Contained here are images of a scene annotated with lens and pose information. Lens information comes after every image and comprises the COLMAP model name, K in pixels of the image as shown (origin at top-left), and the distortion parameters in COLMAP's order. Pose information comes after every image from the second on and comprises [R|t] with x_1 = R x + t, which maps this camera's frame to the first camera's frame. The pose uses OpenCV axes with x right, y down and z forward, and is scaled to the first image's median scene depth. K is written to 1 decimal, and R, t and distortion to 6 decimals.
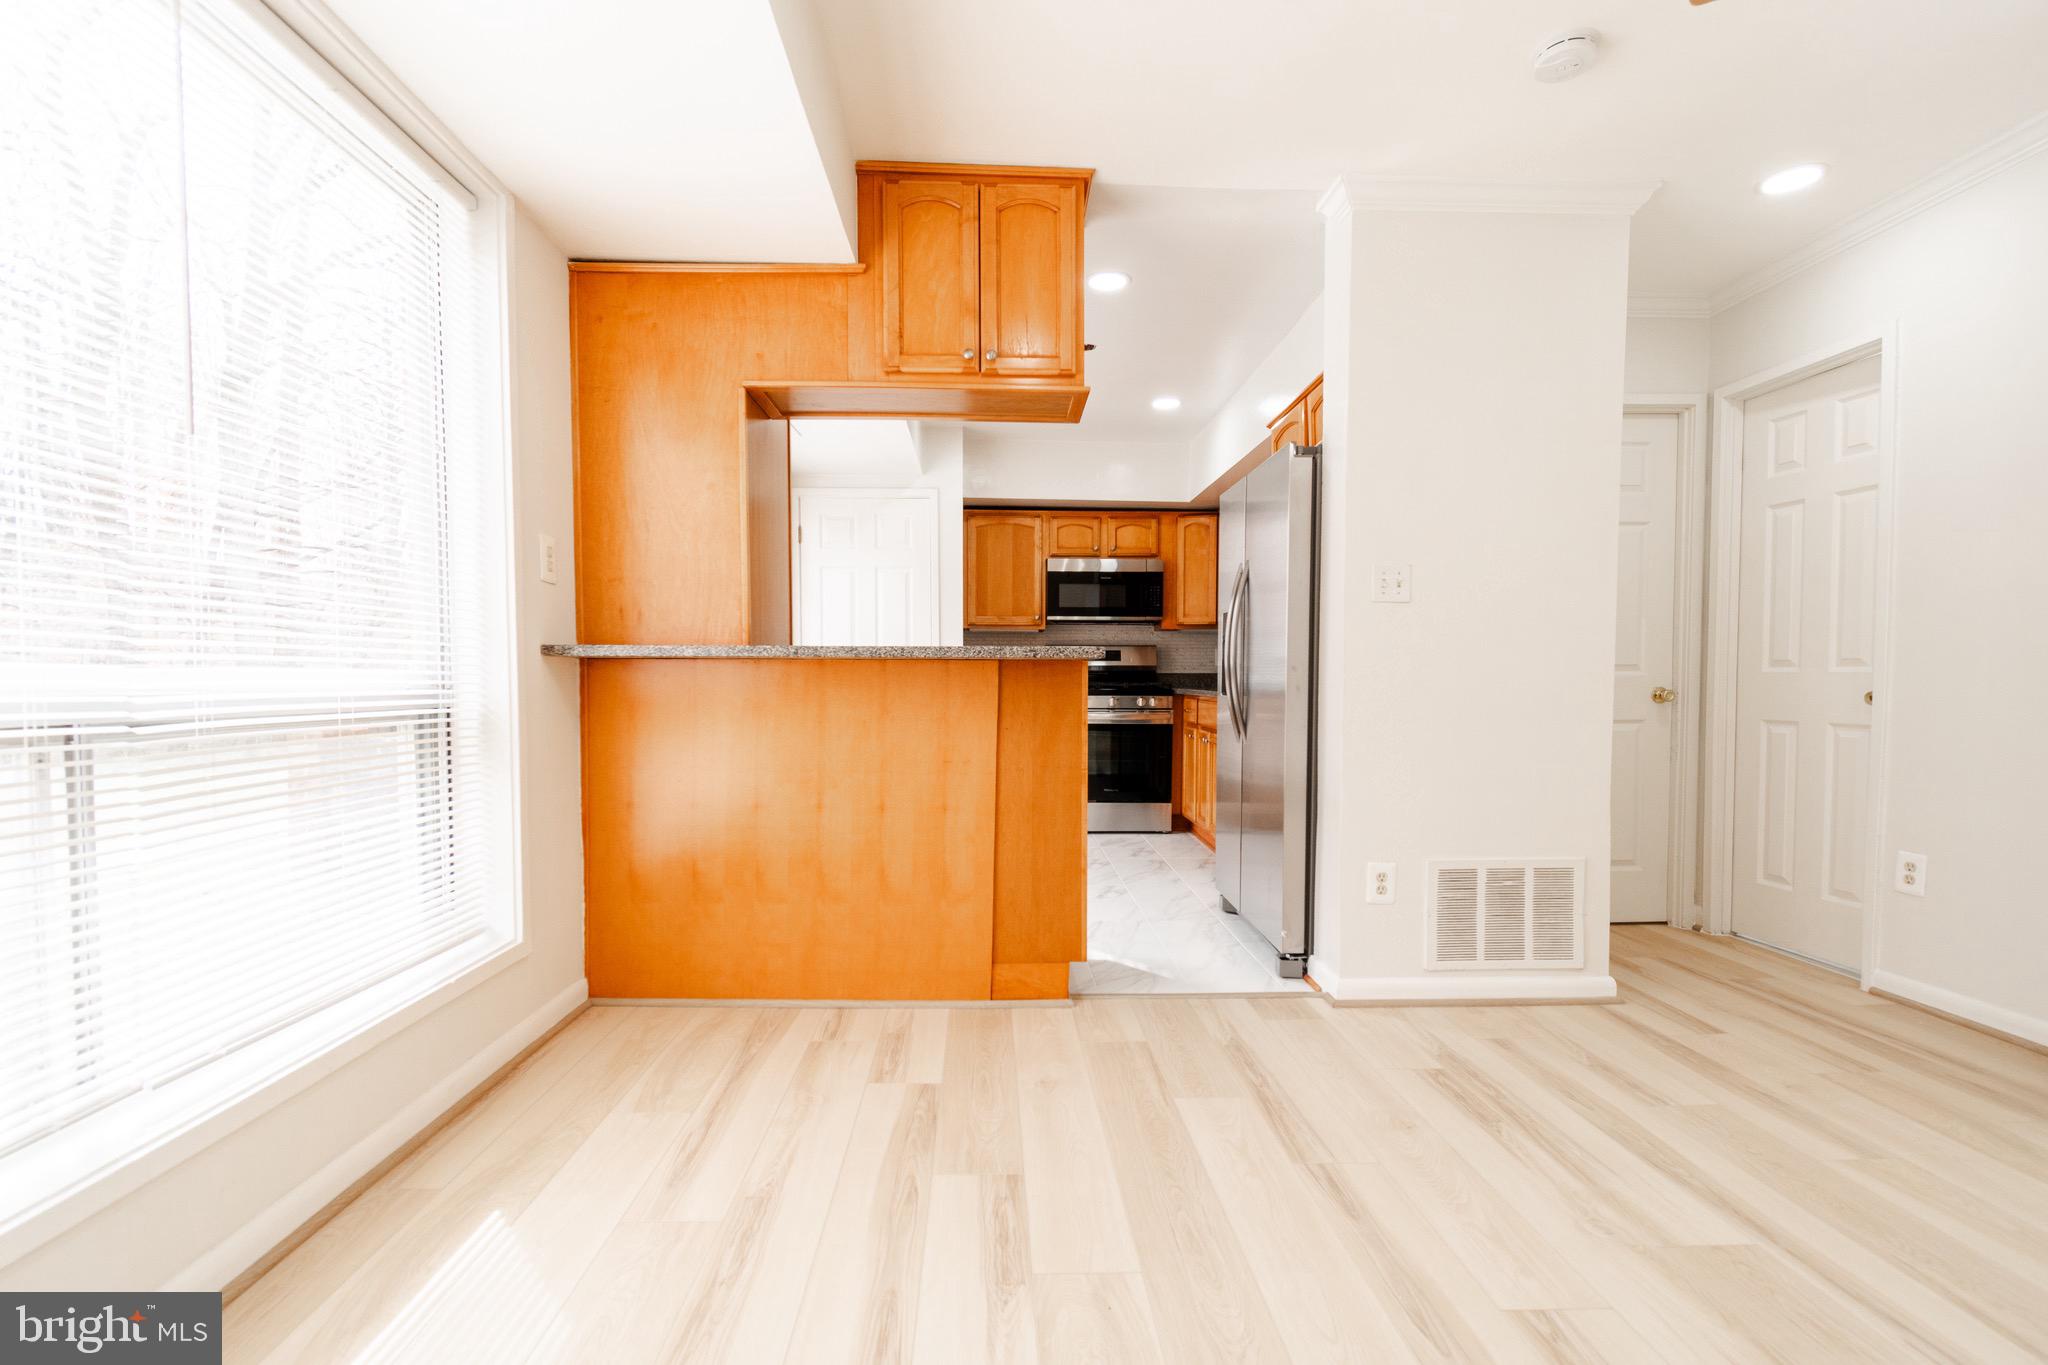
lens RADIAL K [[911.0, 0, 1026.2], [0, 911.0, 710.4], [0, 0, 1]] dist [0.007971, -0.003947]
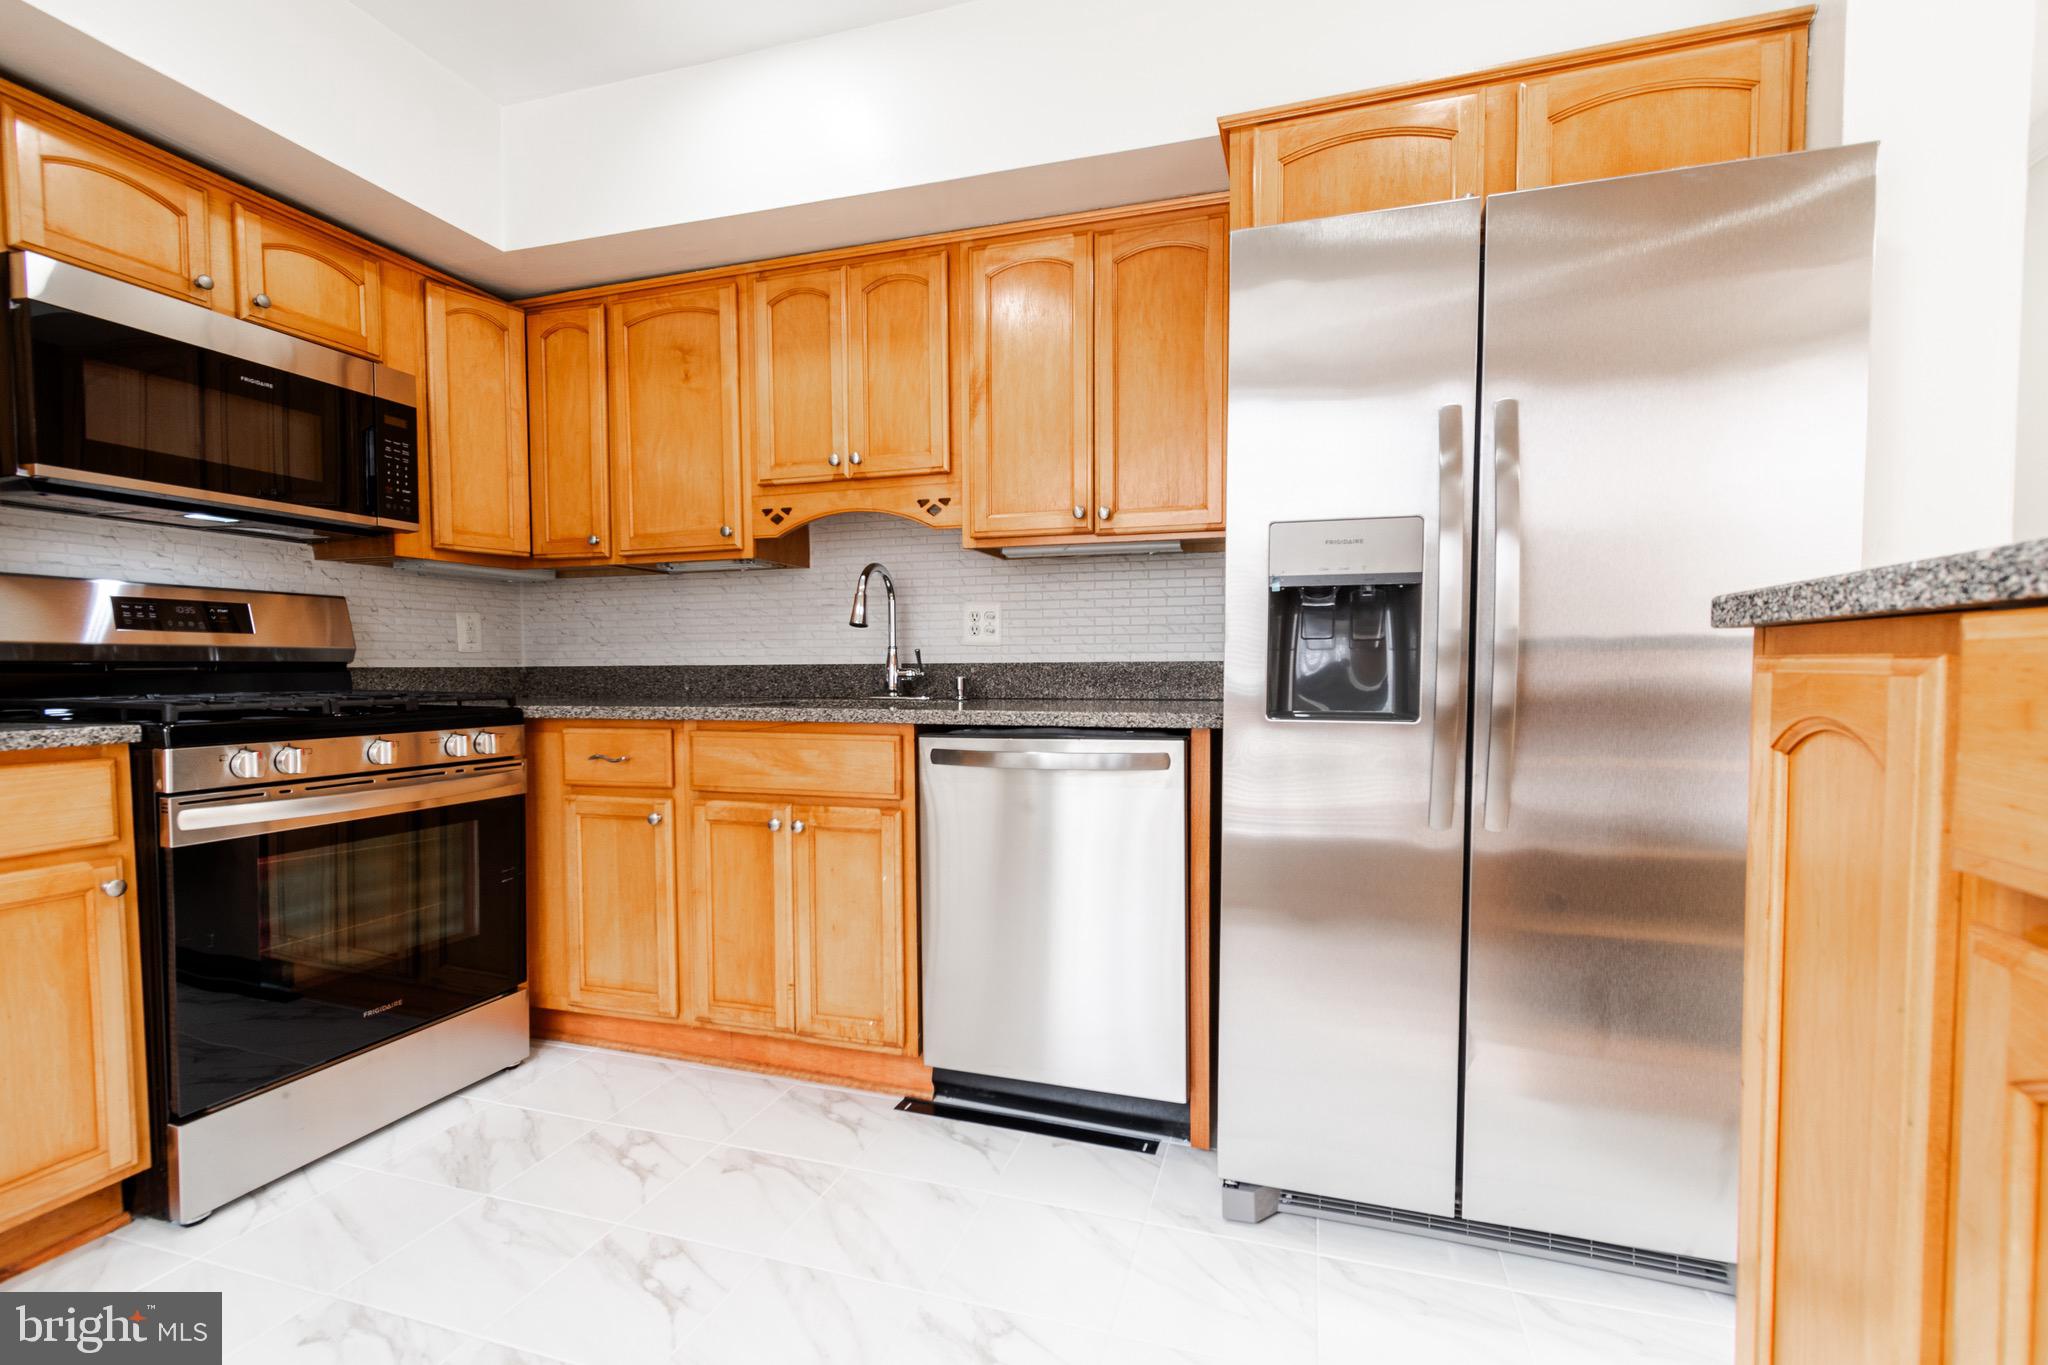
lens RADIAL K [[937.9, 0, 1026.9], [0, 937.9, 710.8], [0, 0, 1]] dist [0.001725, -0.000014]
pose [[0.338200, -0.045299, 0.939984, -0.306263], [0.040729, 0.998609, 0.033471, -0.053213], [-0.940193, 0.026965, 0.339574, 1.304273]]
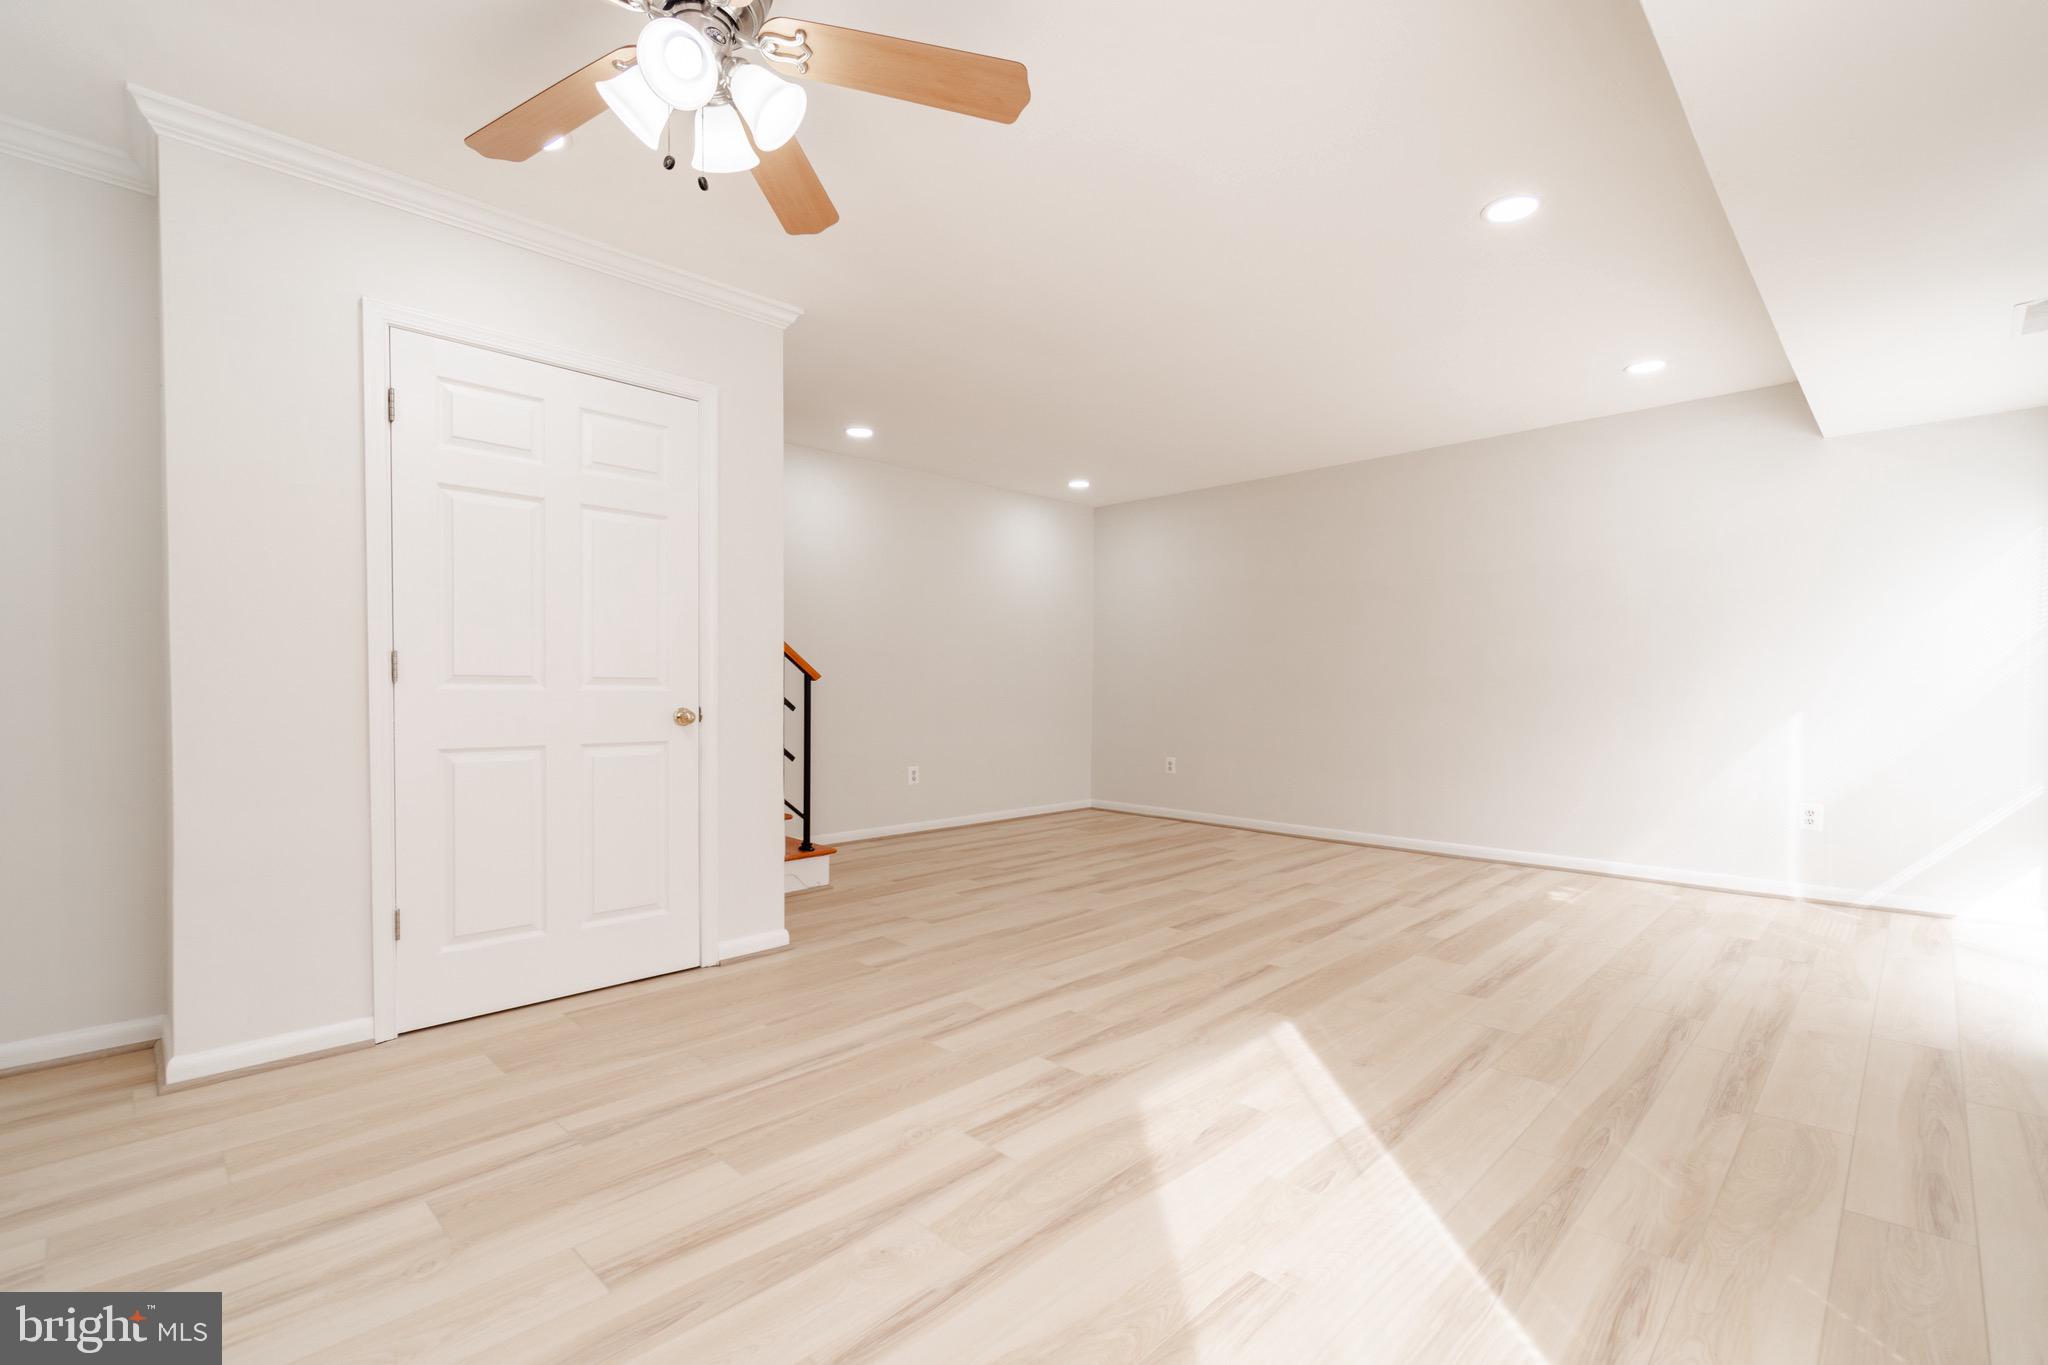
lens RADIAL K [[911.0, 0, 1026.2], [0, 911.0, 710.4], [0, 0, 1]] dist [0.007971, -0.003947]
pose [[-0.680914, -0.018320, 0.732134, -0.297853], [0.022224, 0.998710, 0.045660, -0.032548], [-0.732026, 0.047361, -0.679629, 0.683054]]
